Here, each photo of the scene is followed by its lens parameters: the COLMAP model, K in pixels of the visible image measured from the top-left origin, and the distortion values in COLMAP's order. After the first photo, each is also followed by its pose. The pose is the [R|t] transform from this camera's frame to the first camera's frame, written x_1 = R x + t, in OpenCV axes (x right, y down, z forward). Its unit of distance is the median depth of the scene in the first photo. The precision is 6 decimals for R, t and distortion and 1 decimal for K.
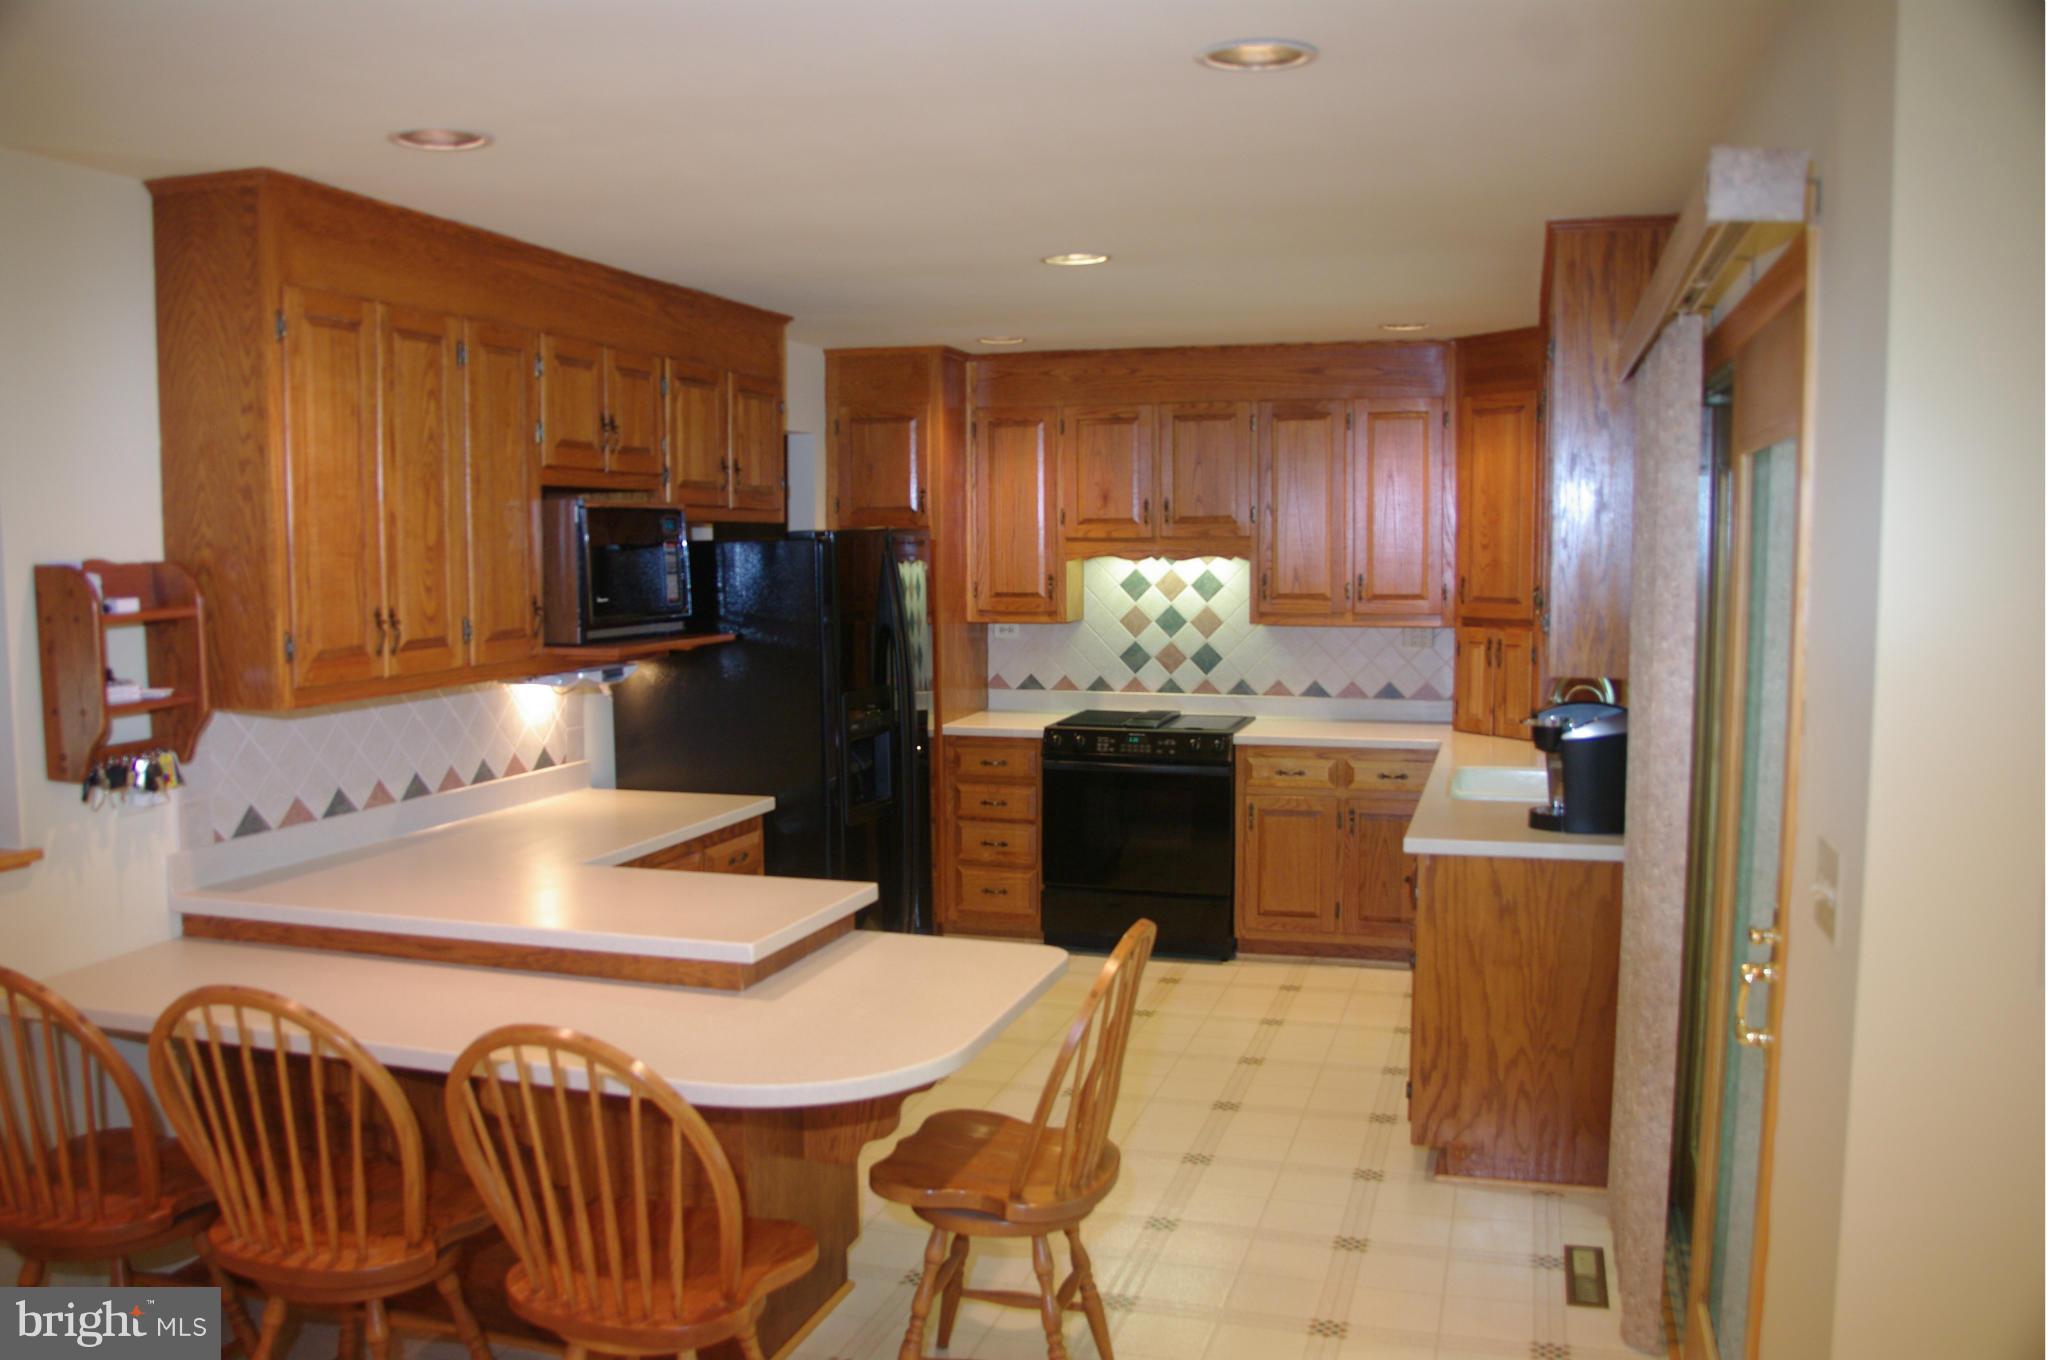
lens RADIAL K [[1672.8, 0, 1023.7], [0, 1672.8, 702.8], [0, 0, 1]] dist [-0.121061, 0.010264]
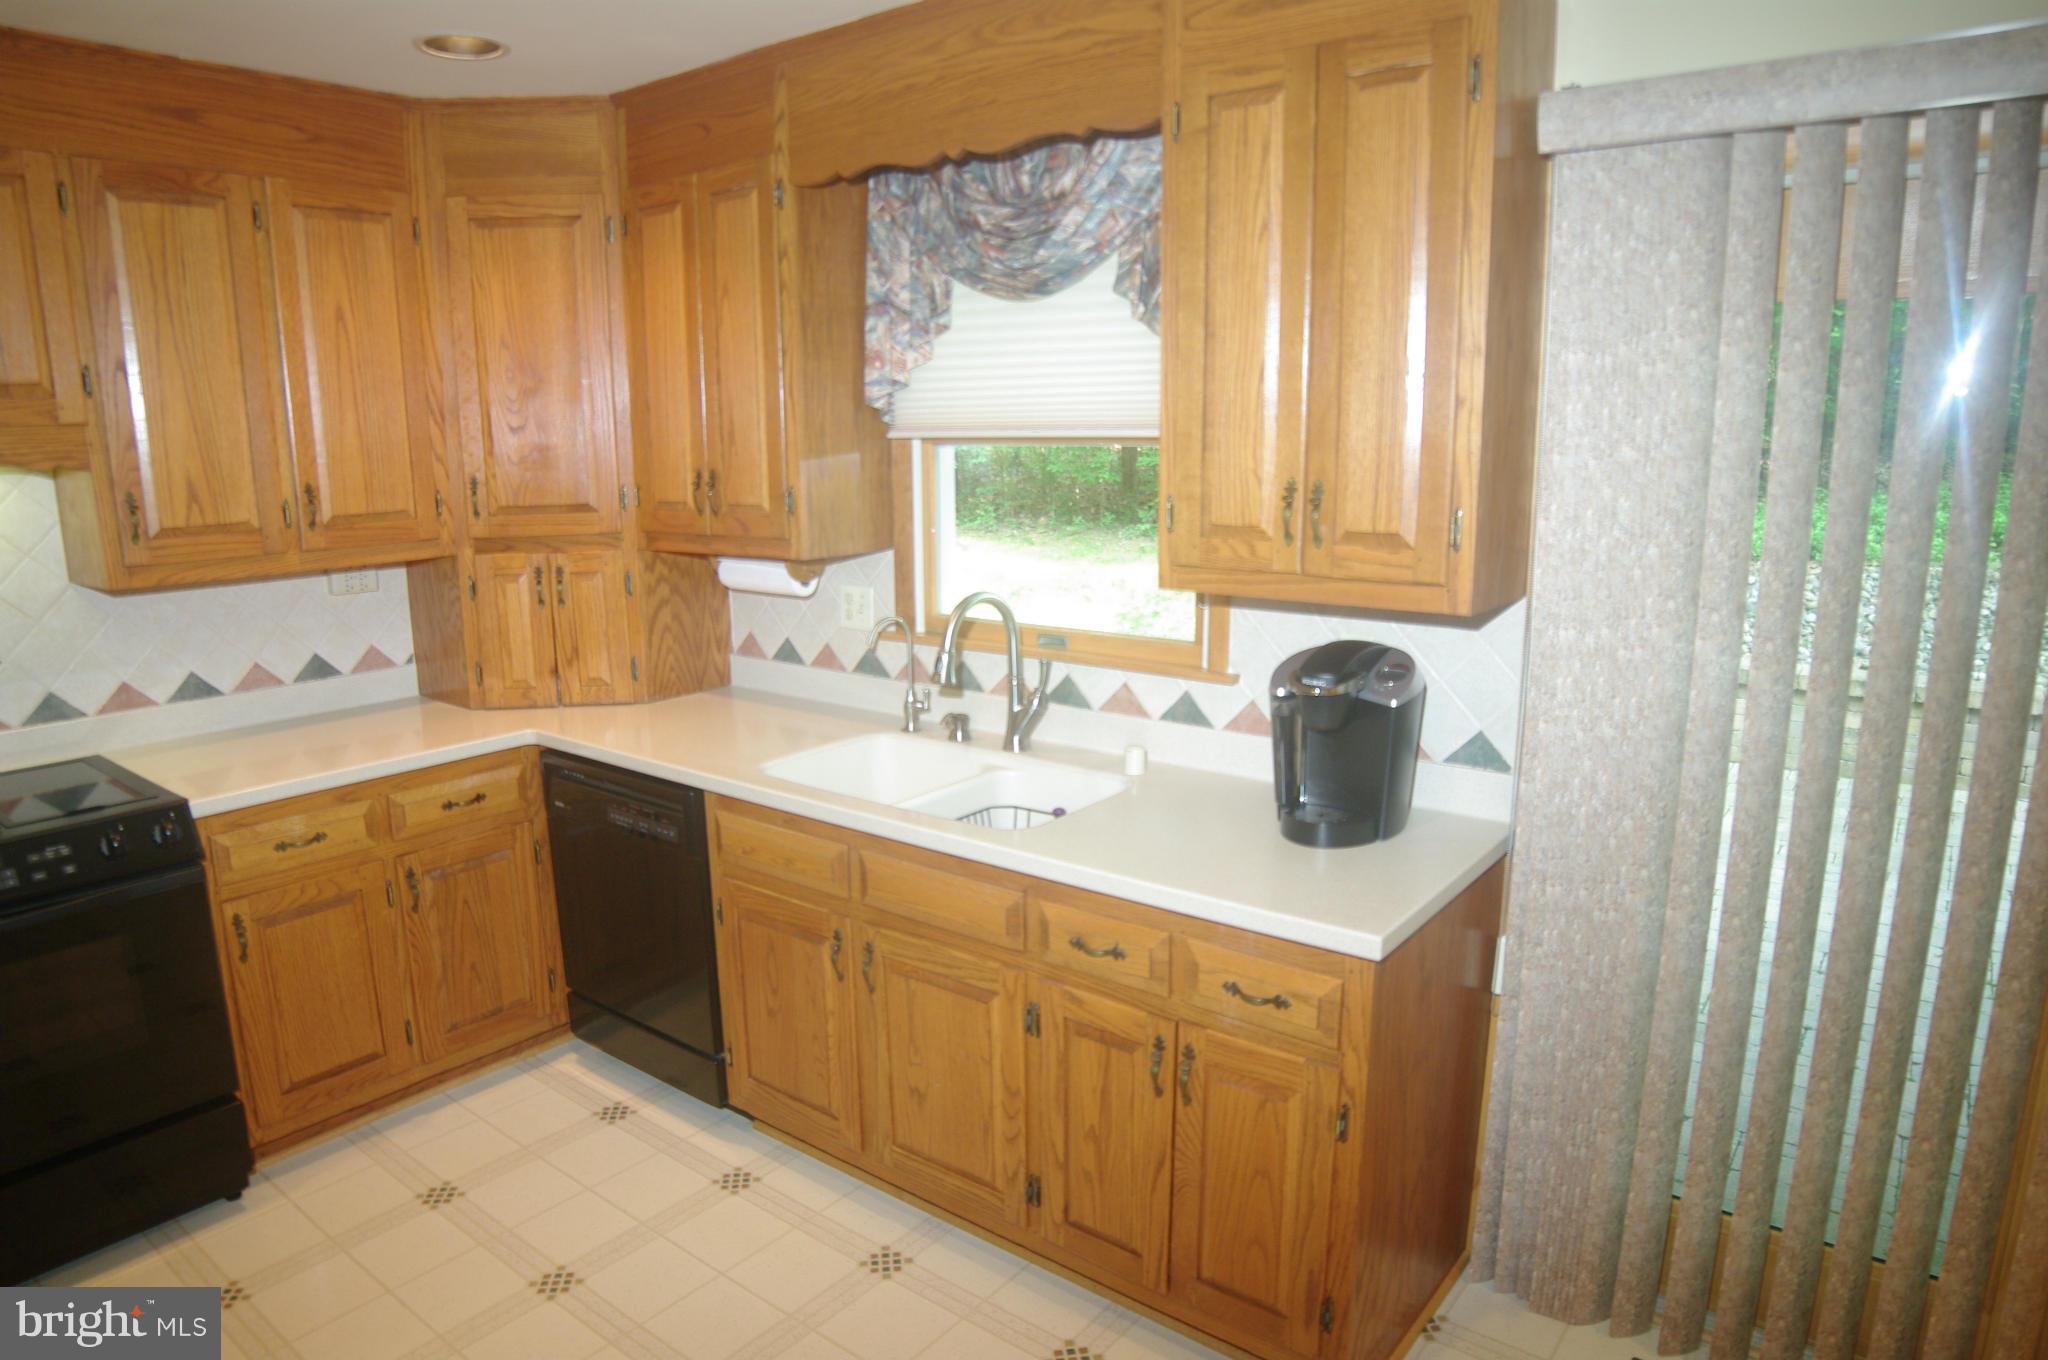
lens RADIAL K [[1270.8, 0, 1025.1], [0, 1270.8, 697.9], [0, 0, 1]] dist [-0.111374, 0.038922]
pose [[0.360753, -0.194293, 0.912199, -0.121763], [0.098856, 0.980517, 0.169749, -0.052336], [-0.927408, 0.028939, 0.372931, 0.616173]]
